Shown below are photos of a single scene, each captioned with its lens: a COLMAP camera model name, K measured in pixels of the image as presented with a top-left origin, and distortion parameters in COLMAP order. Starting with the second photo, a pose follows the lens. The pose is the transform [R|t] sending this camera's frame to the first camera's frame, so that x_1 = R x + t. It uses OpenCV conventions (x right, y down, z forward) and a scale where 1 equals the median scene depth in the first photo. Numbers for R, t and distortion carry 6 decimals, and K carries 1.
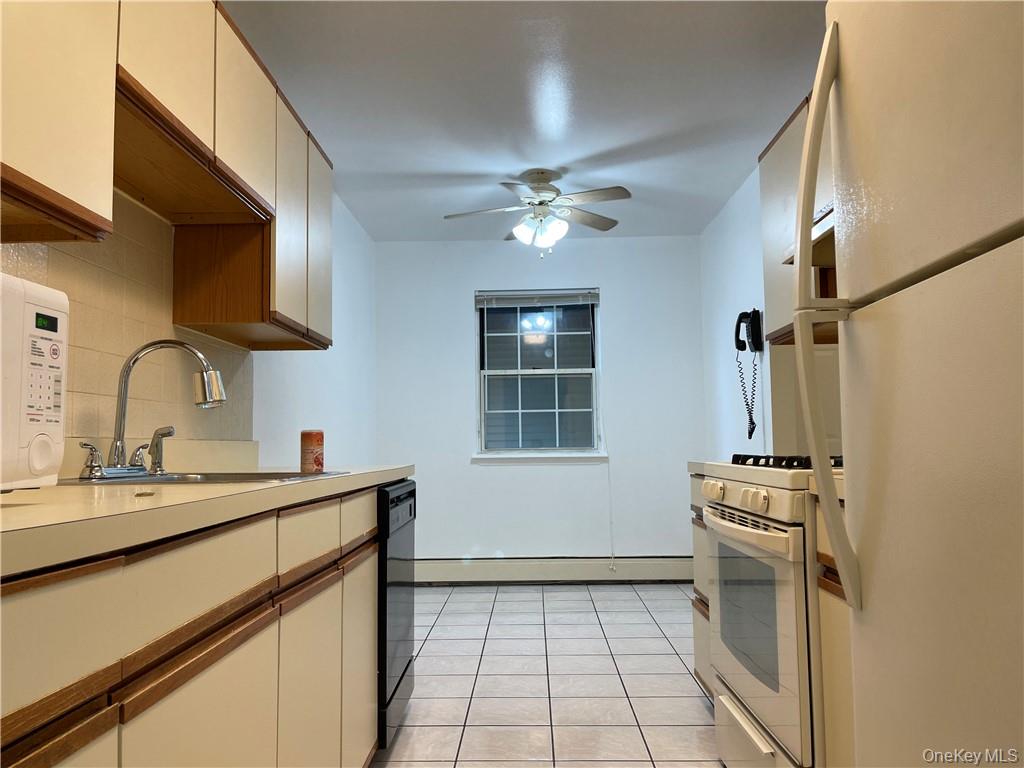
lens RADIAL K [[797.0, 0, 512.0], [0, 797.0, 384.0], [0, 0, 1]] dist [0.016988, 0.003635]
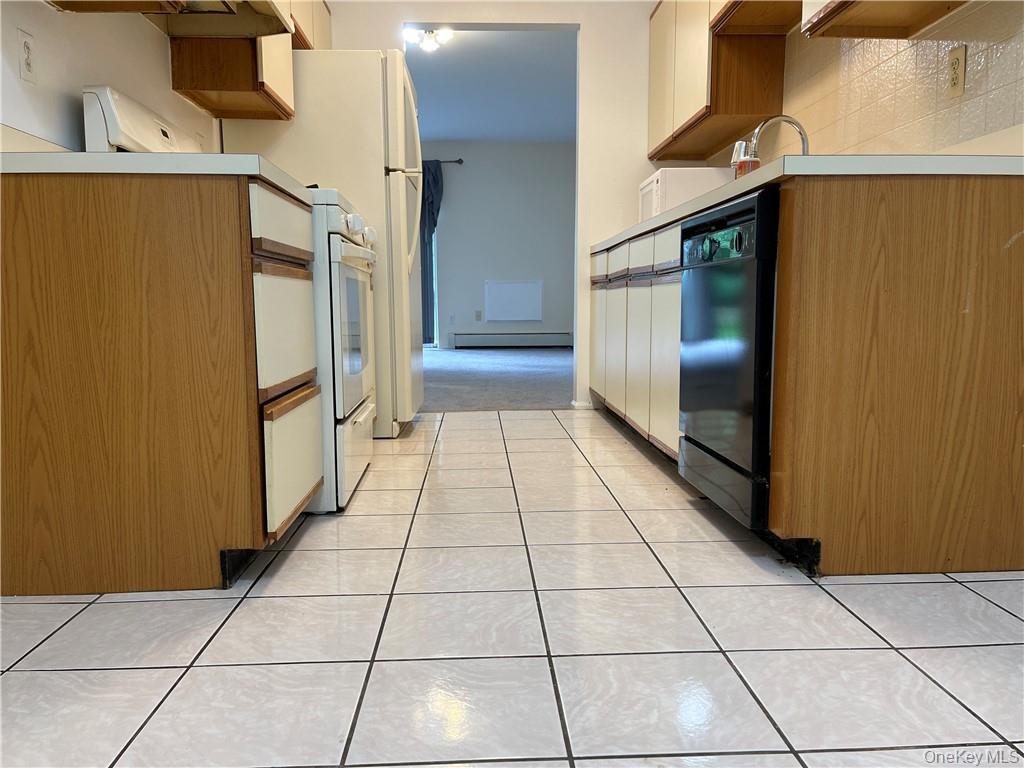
lens RADIAL K [[797.0, 0, 512.0], [0, 797.0, 384.0], [0, 0, 1]] dist [0.016988, 0.003635]
pose [[-0.997177, 0.023949, -0.071164, 0.133700], [0.021844, 0.999305, 0.030219, 0.318108], [0.071838, 0.028579, -0.997007, 2.090116]]
